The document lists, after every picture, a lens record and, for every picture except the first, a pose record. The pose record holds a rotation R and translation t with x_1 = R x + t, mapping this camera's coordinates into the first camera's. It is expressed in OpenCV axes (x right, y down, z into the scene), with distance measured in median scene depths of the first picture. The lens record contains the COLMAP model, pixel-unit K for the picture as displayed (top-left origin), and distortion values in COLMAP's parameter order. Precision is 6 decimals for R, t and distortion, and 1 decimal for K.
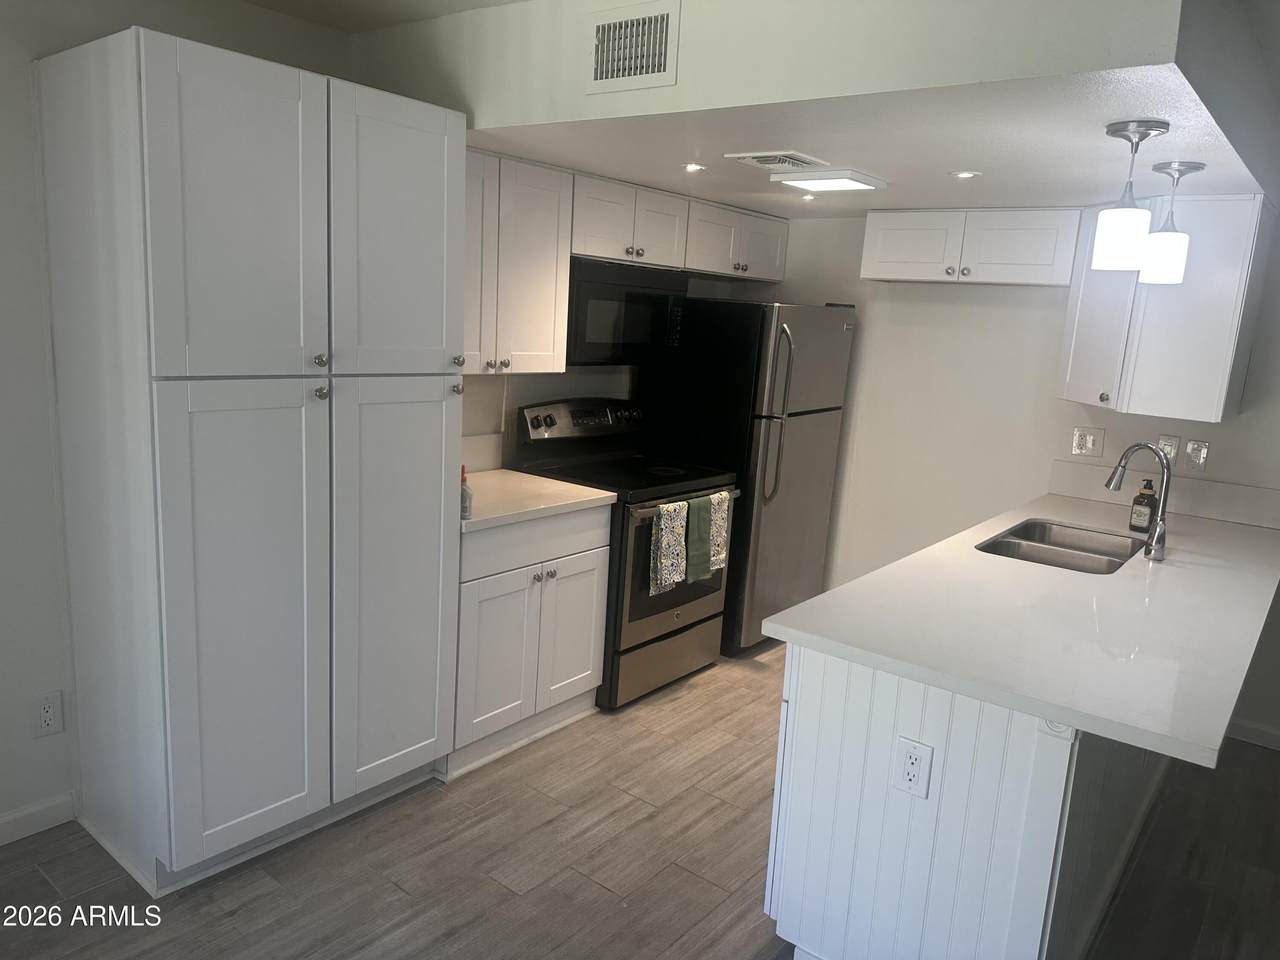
lens RADIAL K [[920.5, 0, 640.0], [0, 920.5, 480.0], [0, 0, 1]] dist [0.089028, -0.103685]
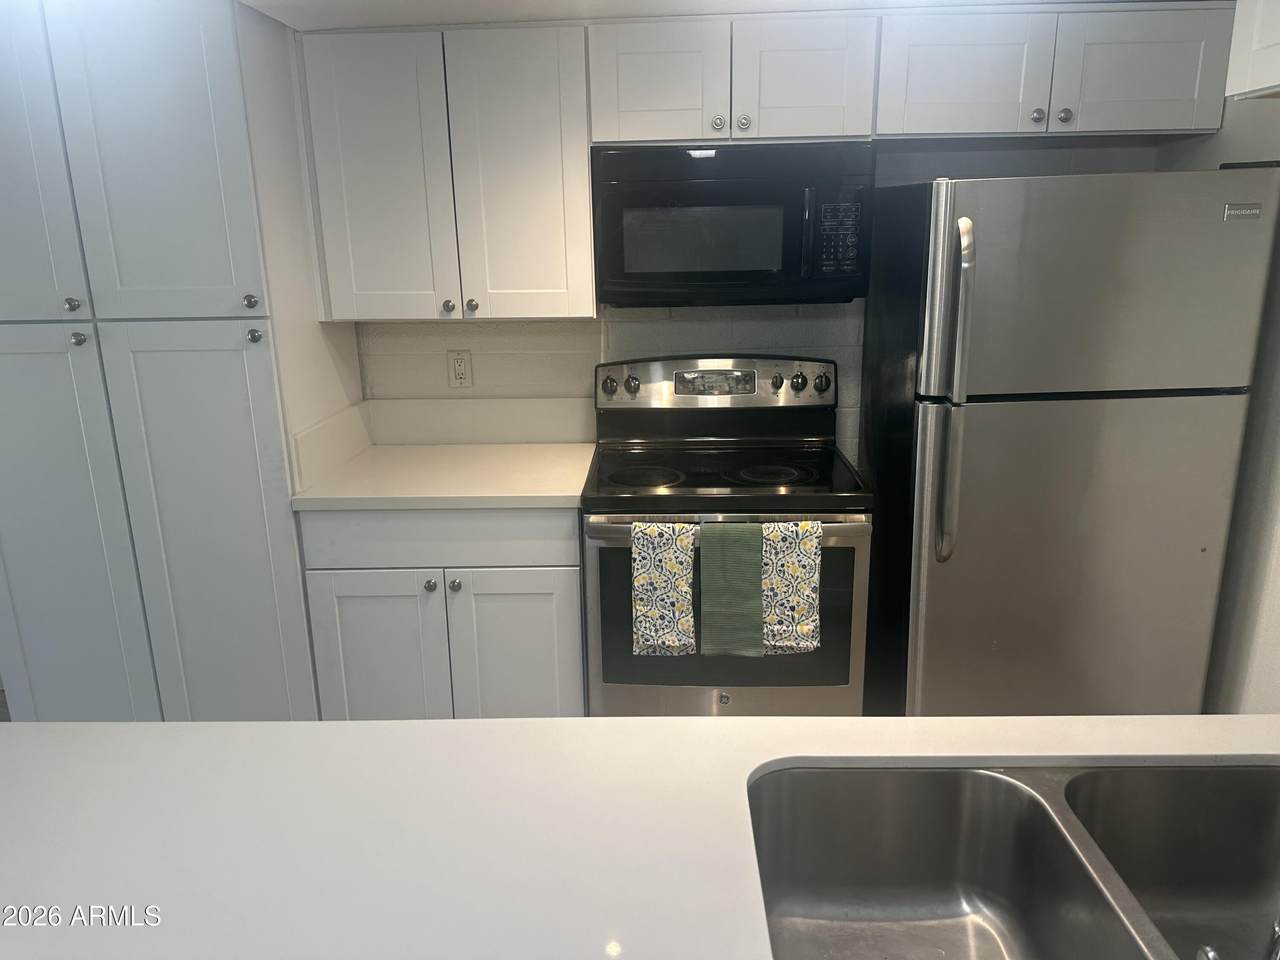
lens RADIAL K [[924.0, 0, 640.0], [0, 924.0, 480.0], [0, 0, 1]] dist [0.089422, -0.142092]
pose [[0.588233, 0.140265, -0.796434, 0.548443], [-0.092265, 0.990053, 0.106219, -0.073375], [0.803411, 0.011001, 0.595324, 0.624315]]
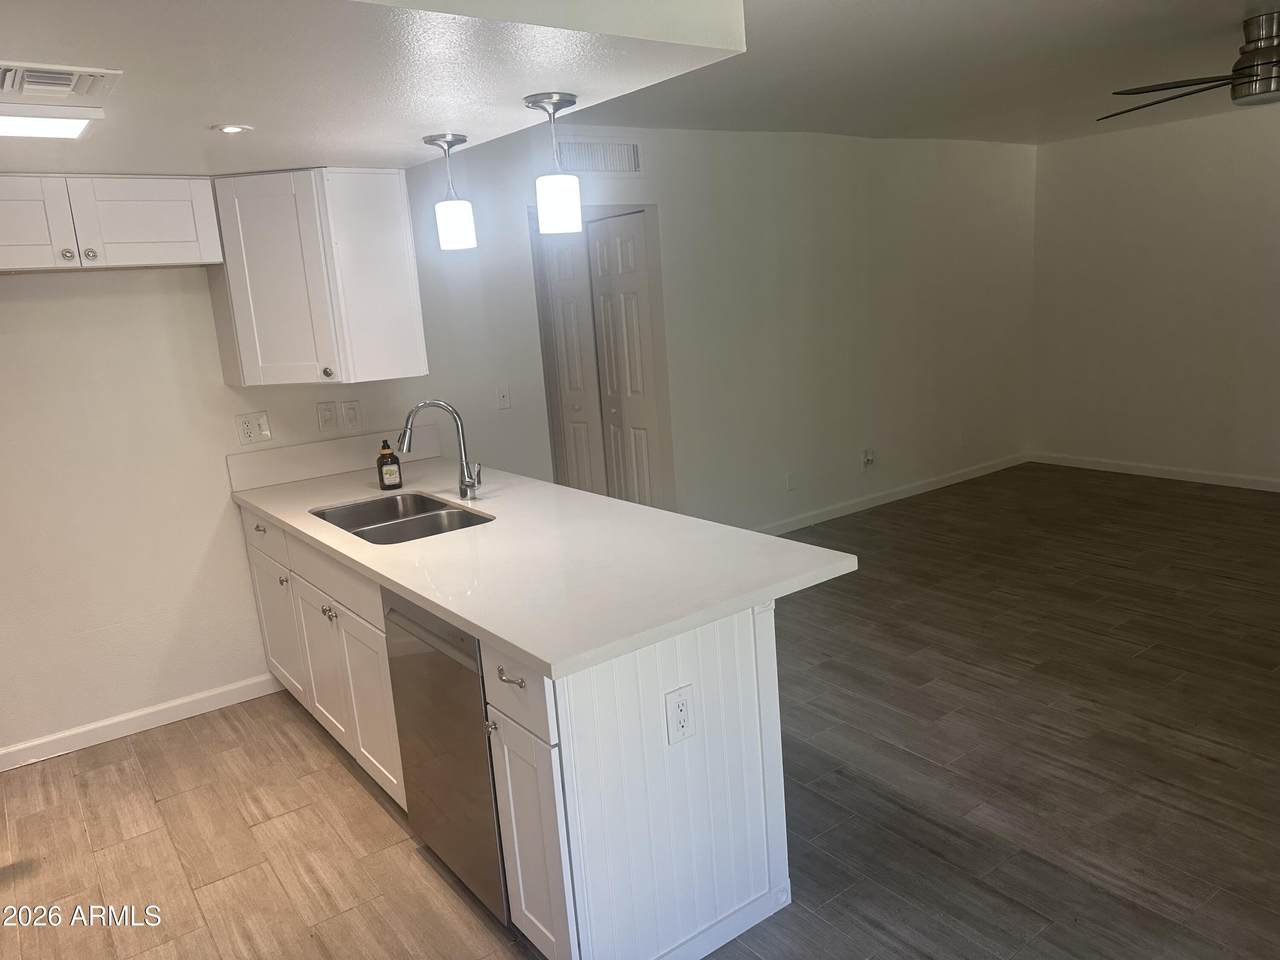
lens RADIAL K [[898.7, 0, 643.6], [0, 898.7, 498.6], [0, 0, 1]] dist [0.072674, -0.097529]
pose [[0.243277, -0.295957, 0.923702, -0.345267], [0.259747, 0.937409, 0.231938, -0.097084], [-0.934531, 0.183504, 0.304924, 0.409618]]
